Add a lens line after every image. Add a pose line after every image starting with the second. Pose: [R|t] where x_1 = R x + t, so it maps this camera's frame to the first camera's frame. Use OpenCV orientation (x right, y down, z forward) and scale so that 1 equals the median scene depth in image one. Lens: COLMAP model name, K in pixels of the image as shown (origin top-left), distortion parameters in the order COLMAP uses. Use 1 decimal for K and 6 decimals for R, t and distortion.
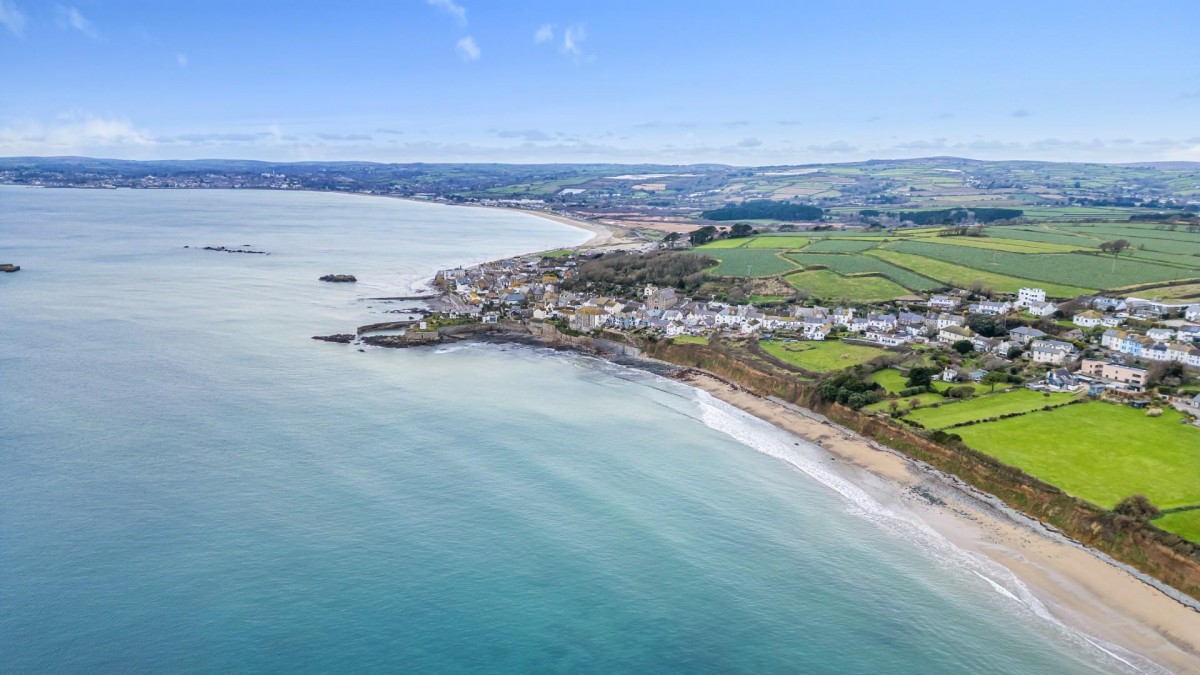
lens RADIAL K [[817.5, 0, 600.0], [0, 817.5, 337.5], [0, 0, 1]] dist [0.111425, -0.111819]
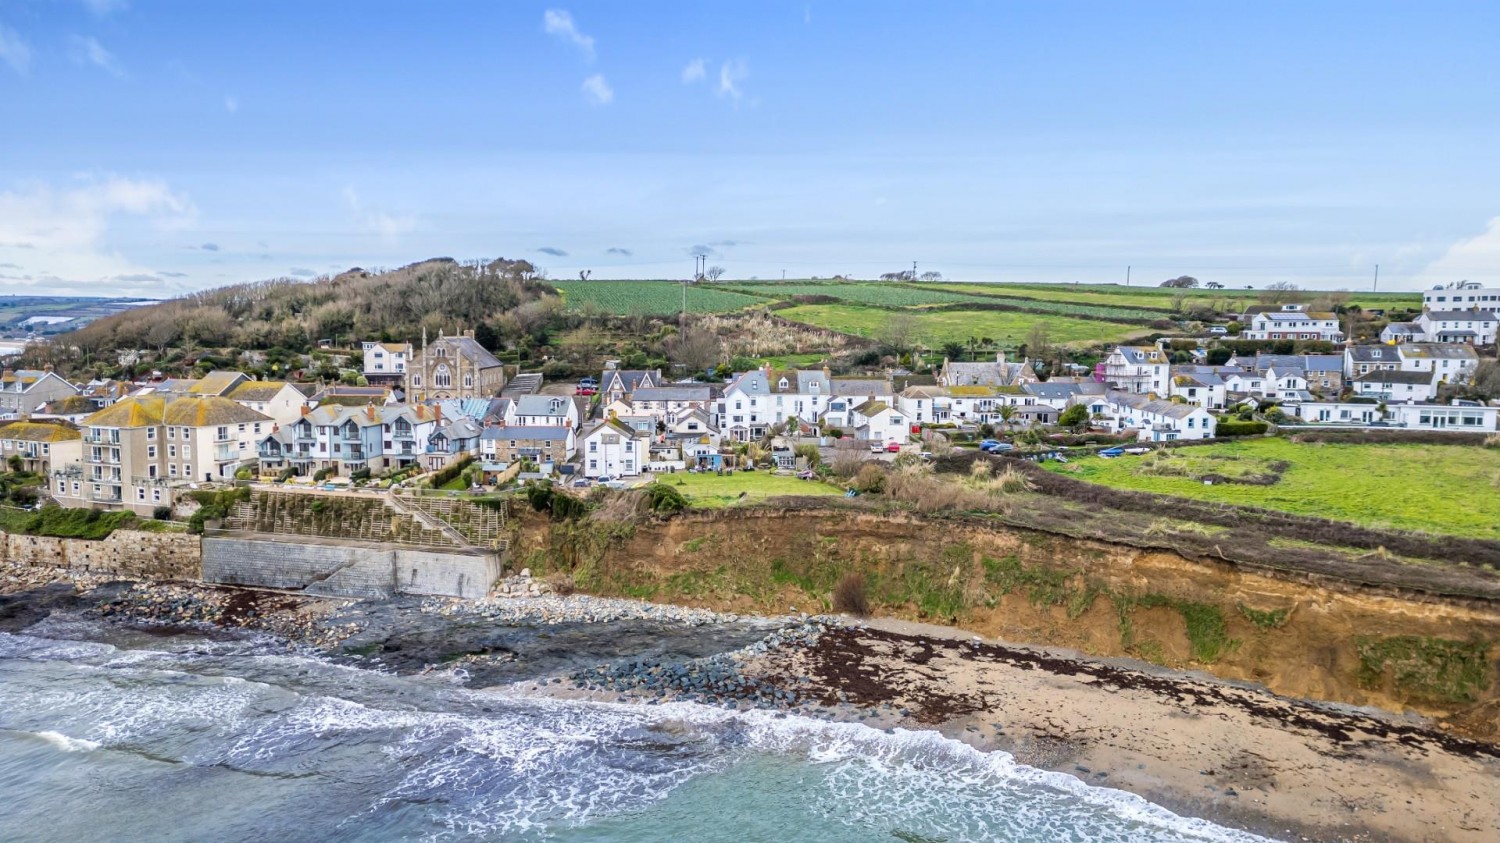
lens RADIAL K [[1027.4, 0, 750.0], [0, 1027.4, 421.5], [0, 0, 1]] dist [0.076668, -0.055102]
pose [[0.850234, -0.050685, 0.523959, -0.022465], [0.102599, 0.992221, -0.070507, 0.004289], [-0.516309, 0.113705, 0.848820, 0.601973]]
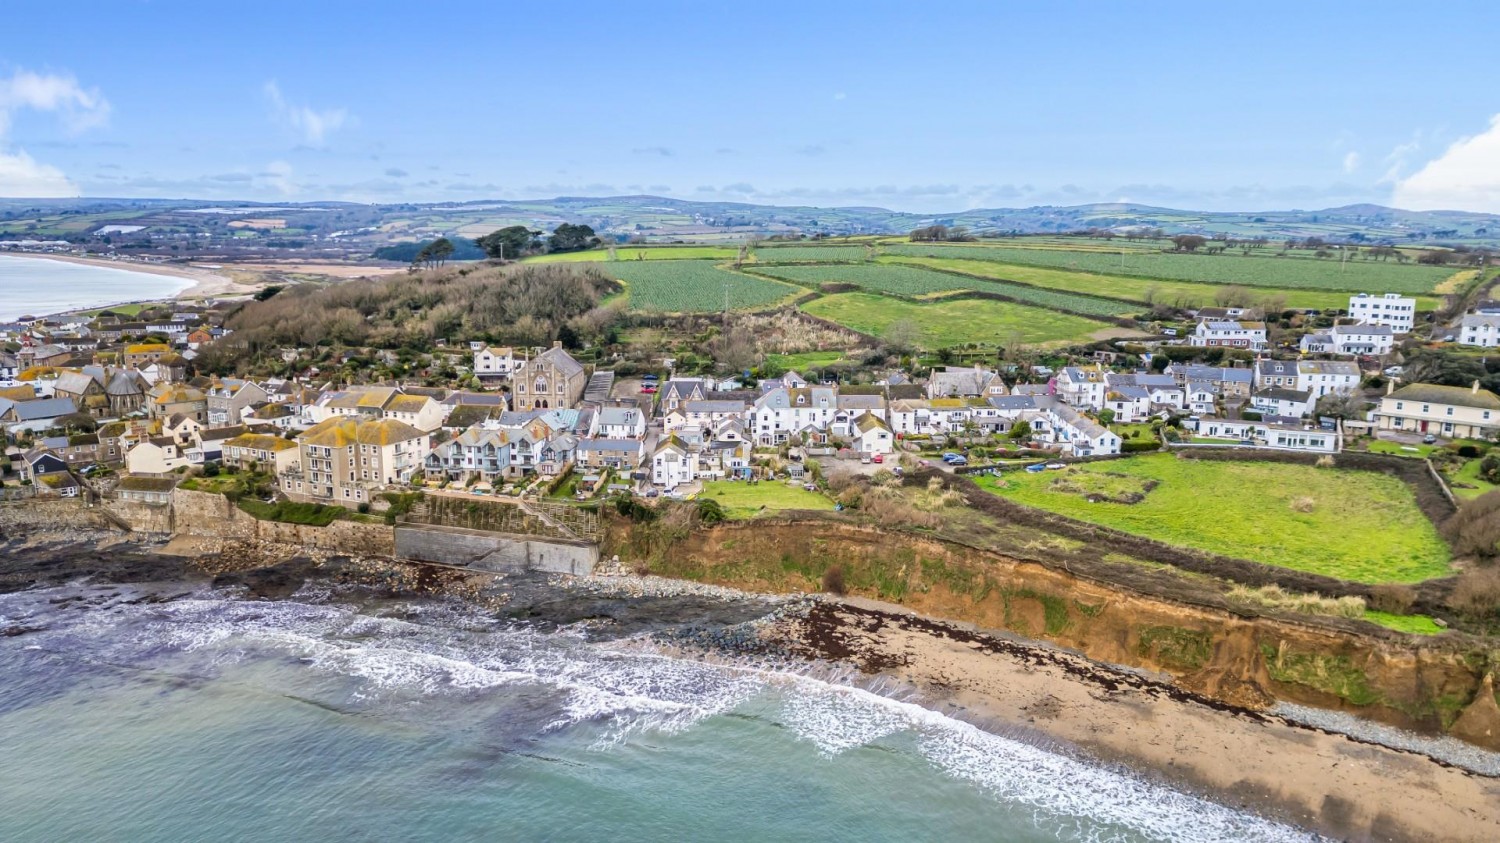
lens RADIAL K [[1021.8, 0, 750.0], [0, 1021.8, 421.5], [0, 0, 1]] dist [0.111425, -0.111819]
pose [[0.873852, -0.093756, 0.477066, -0.059119], [0.095979, 0.995187, 0.019775, -0.026539], [-0.476624, 0.028508, 0.878645, 0.519799]]
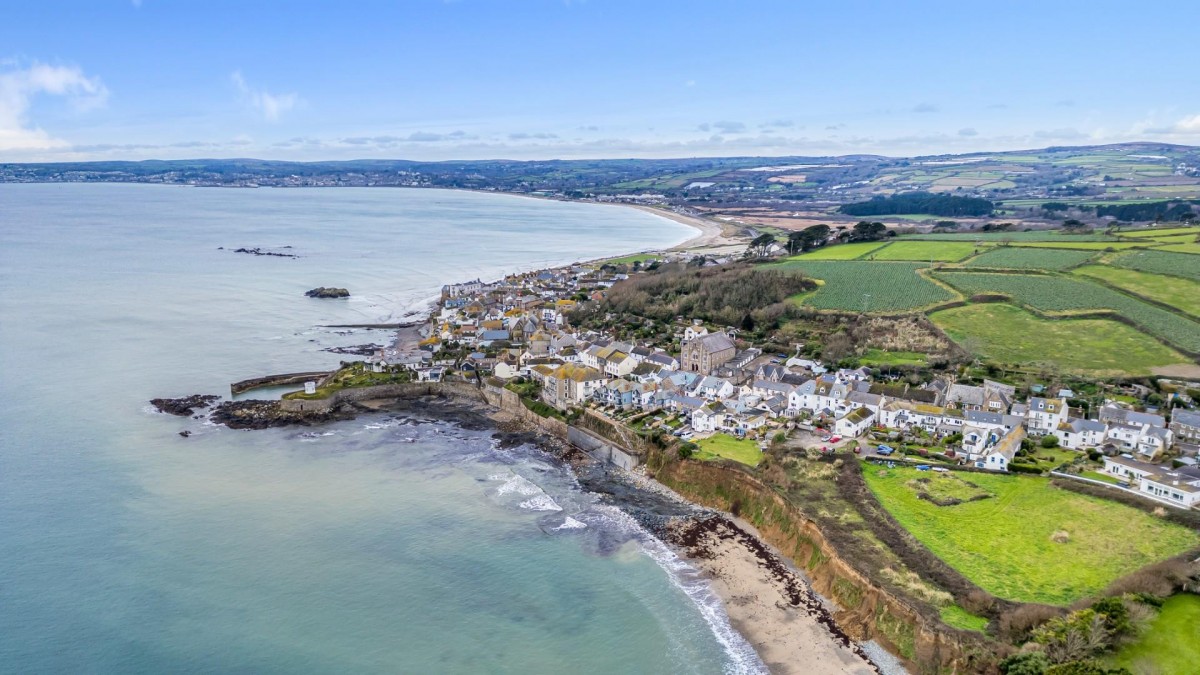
lens RADIAL K [[829.6, 0, 598.5], [0, 829.6, 324.0], [0, 0, 1]] dist [0.091403, -0.093401]
pose [[0.985342, 0.020522, -0.169350, 0.092126], [-0.022739, 0.999679, -0.011161, -0.053576], [0.169067, 0.014849, 0.985493, 0.367031]]
